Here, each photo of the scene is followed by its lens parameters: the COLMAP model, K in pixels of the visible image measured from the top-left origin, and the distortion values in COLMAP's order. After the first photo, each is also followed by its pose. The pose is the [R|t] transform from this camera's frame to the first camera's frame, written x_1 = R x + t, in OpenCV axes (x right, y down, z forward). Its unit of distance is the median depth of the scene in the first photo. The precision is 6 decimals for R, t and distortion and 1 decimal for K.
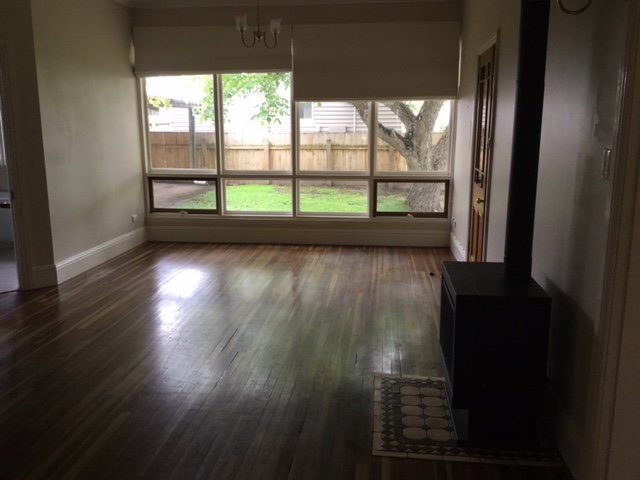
lens RADIAL K [[579.2, 0, 320.0], [0, 579.2, 240.0], [0, 0, 1]] dist [0.068317, -0.112352]
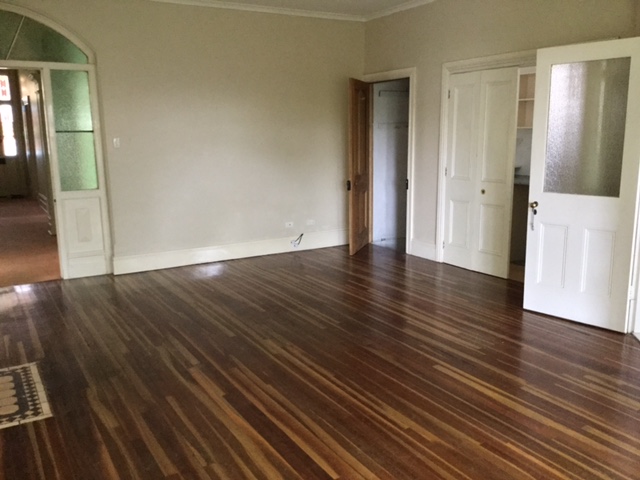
lens RADIAL K [[579.2, 0, 320.0], [0, 579.2, 240.0], [0, 0, 1]] dist [0.068317, -0.112352]
pose [[-0.795194, 0.127065, -0.592892, 0.324277], [-0.104917, 0.934216, 0.340931, -0.450029], [0.597209, 0.333310, -0.729552, 2.199543]]
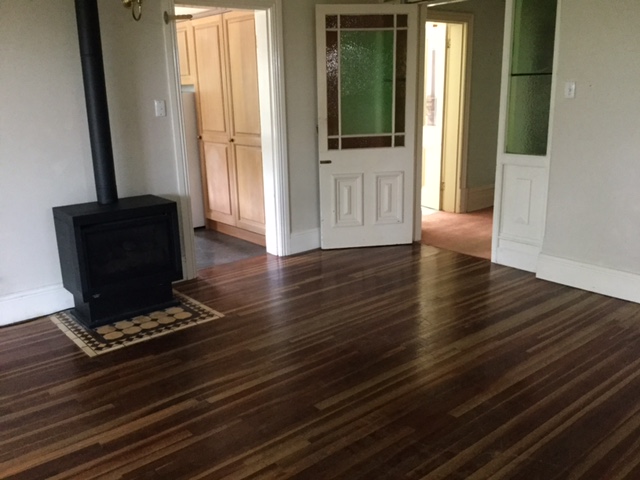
lens RADIAL K [[579.2, 0, 320.0], [0, 579.2, 240.0], [0, 0, 1]] dist [0.068317, -0.112352]
pose [[-0.726464, -0.153498, 0.669842, -0.925459], [0.156622, 0.912099, 0.378874, -0.281886], [-0.669118, 0.380150, -0.638566, 1.552318]]
